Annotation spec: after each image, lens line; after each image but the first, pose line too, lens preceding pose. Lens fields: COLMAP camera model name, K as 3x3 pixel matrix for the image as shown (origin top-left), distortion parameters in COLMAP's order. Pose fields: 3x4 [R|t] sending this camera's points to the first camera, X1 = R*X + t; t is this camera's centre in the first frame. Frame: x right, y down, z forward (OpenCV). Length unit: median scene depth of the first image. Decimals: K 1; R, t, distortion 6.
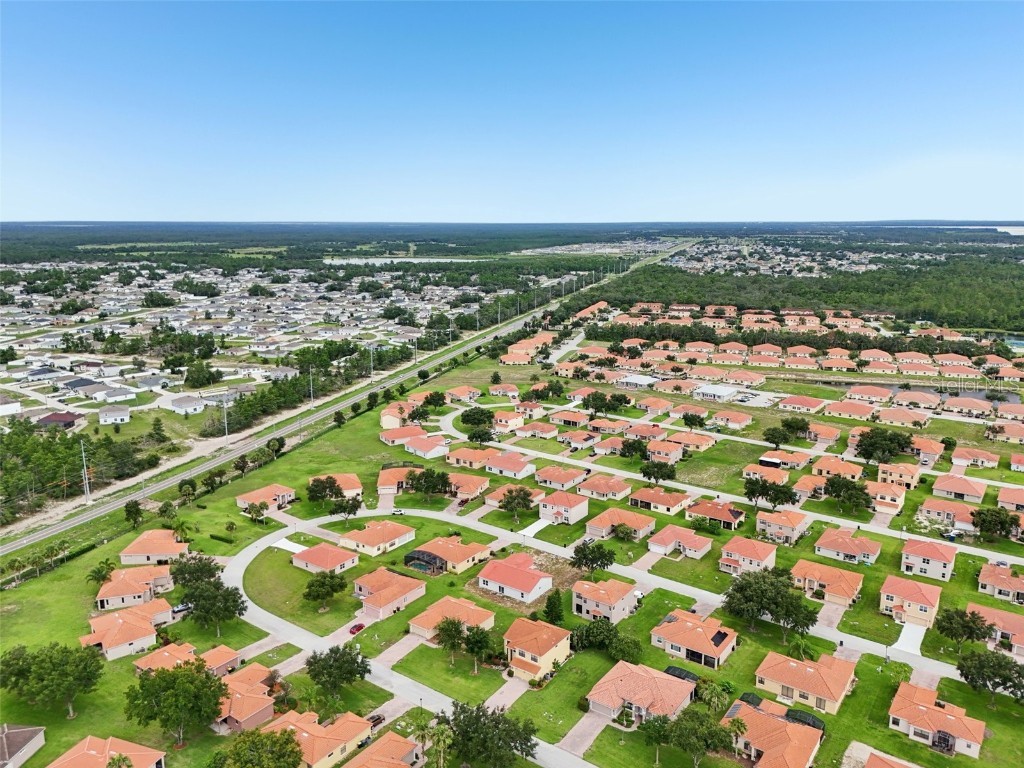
lens RADIAL K [[752.5, 0, 512.0], [0, 752.5, 384.0], [0, 0, 1]] dist [0.066783, -0.059421]
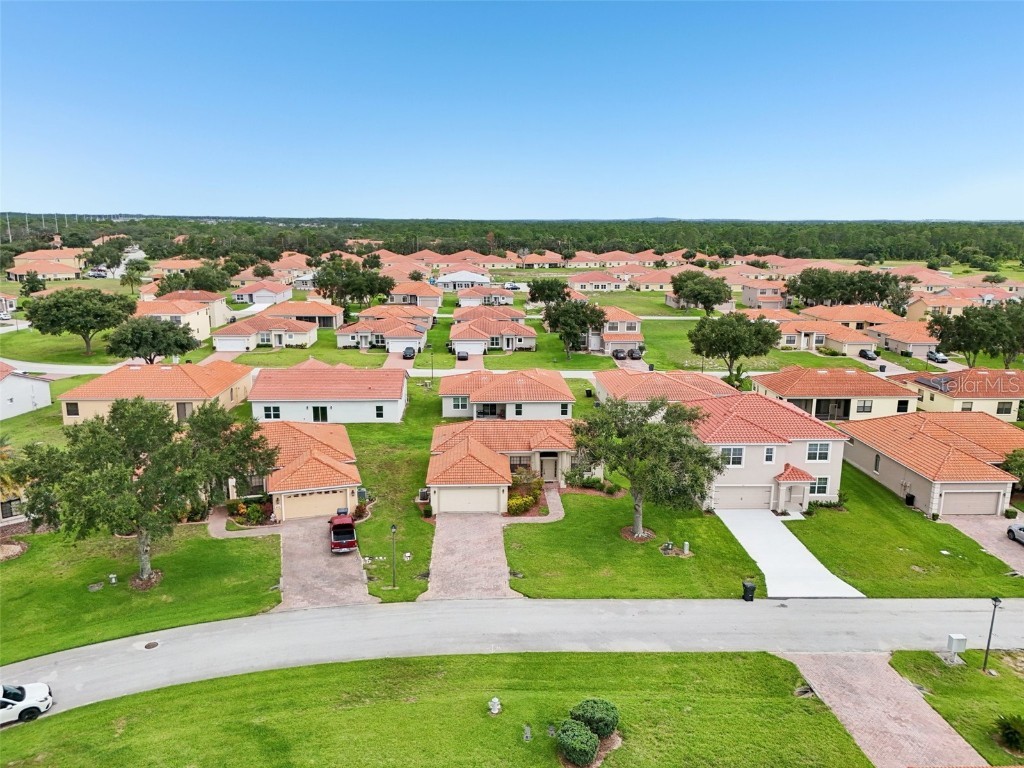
lens RADIAL K [[752.5, 0, 512.0], [0, 752.5, 384.0], [0, 0, 1]] dist [0.066783, -0.059421]
pose [[0.784707, -0.127509, 0.606611, -0.110154], [0.120862, 0.991305, 0.052027, 0.082613], [-0.607970, 0.032490, 0.793295, 0.598850]]
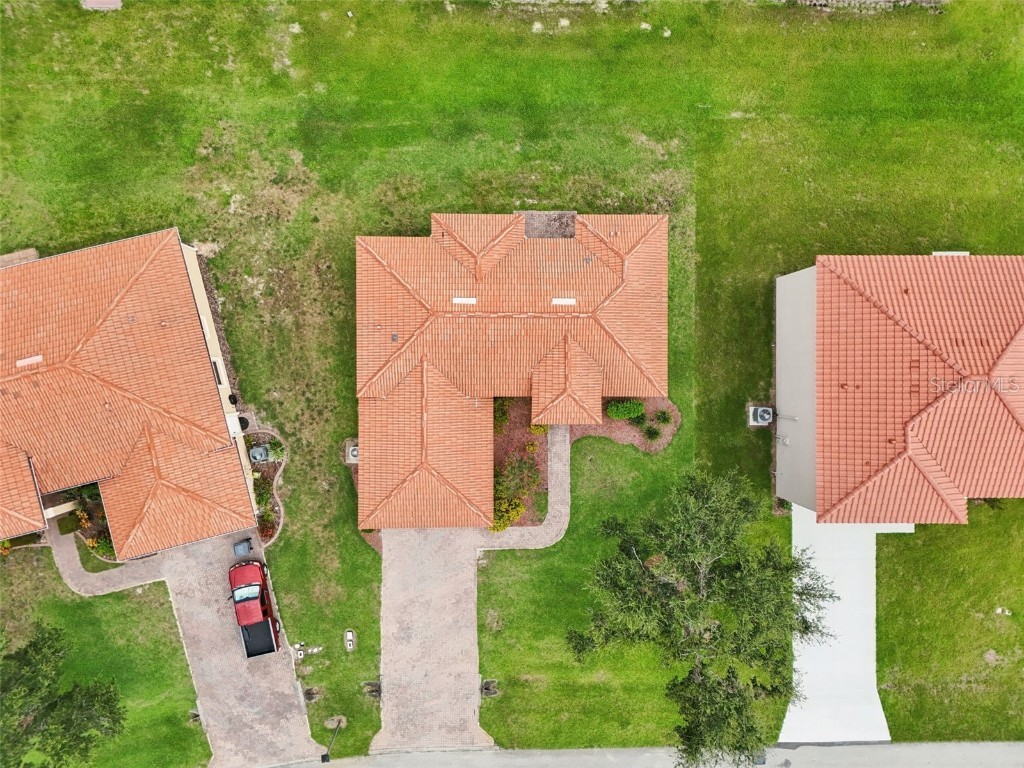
lens RADIAL K [[752.5, 0, 512.0], [0, 752.5, 384.0], [0, 0, 1]] dist [0.066783, -0.059421]
pose [[0.814690, -0.579171, 0.028989, 0.000641], [0.084676, 0.168266, 0.982098, 0.003036], [-0.573681, -0.797651, 0.186127, 0.728178]]
